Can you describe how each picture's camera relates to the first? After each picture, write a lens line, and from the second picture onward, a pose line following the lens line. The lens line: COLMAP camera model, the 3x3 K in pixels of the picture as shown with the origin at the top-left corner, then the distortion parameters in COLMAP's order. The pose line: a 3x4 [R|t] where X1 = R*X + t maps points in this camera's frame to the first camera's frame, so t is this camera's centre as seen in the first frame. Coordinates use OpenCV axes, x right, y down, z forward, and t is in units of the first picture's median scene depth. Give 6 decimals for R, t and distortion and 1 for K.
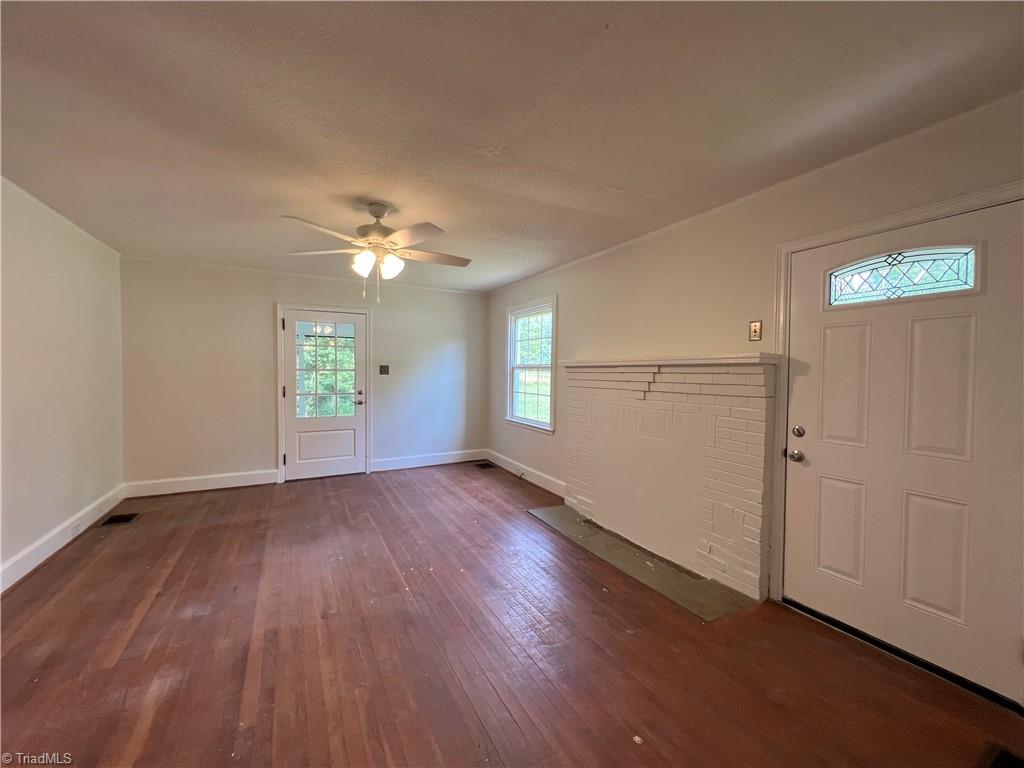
lens RADIAL K [[407.4, 0, 511.1], [0, 407.4, 381.6], [0, 0, 1]] dist [-0.000610, 0.000362]
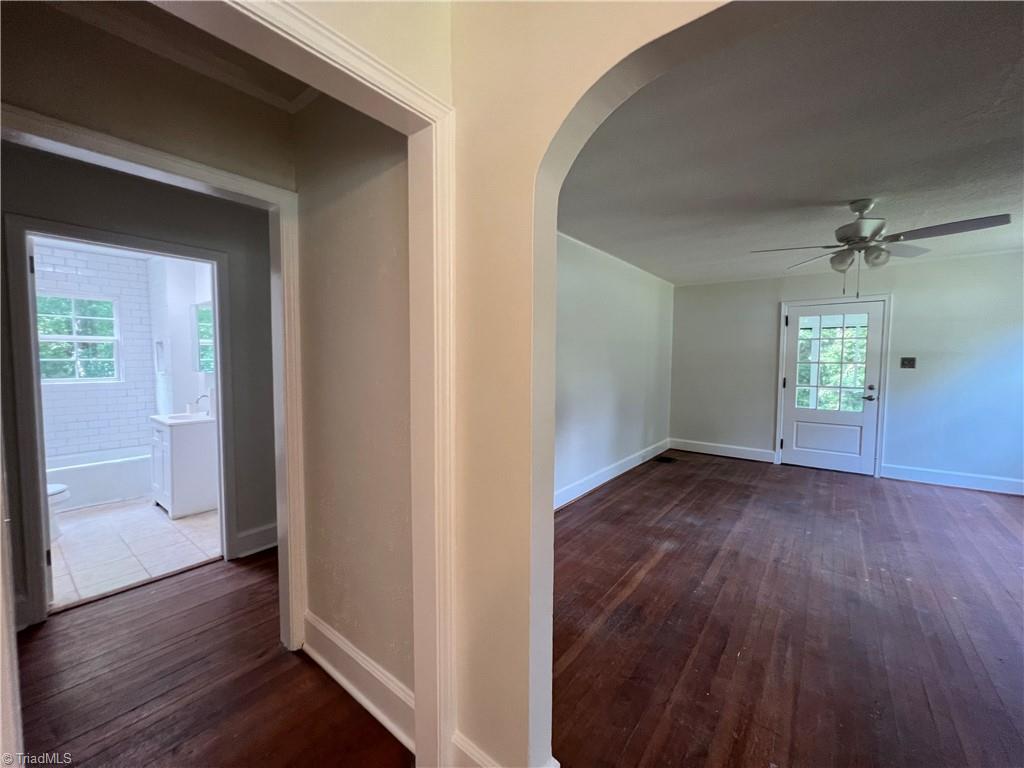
lens RADIAL K [[409.2, 0, 512.2], [0, 409.2, 382.3], [0, 0, 1]] dist [-0.003234, 0.000644]
pose [[0.399079, 0.043654, -0.915877, 0.229620], [-0.026299, 0.999000, 0.036157, 0.005579], [0.916539, 0.009657, 0.399828, -0.163392]]
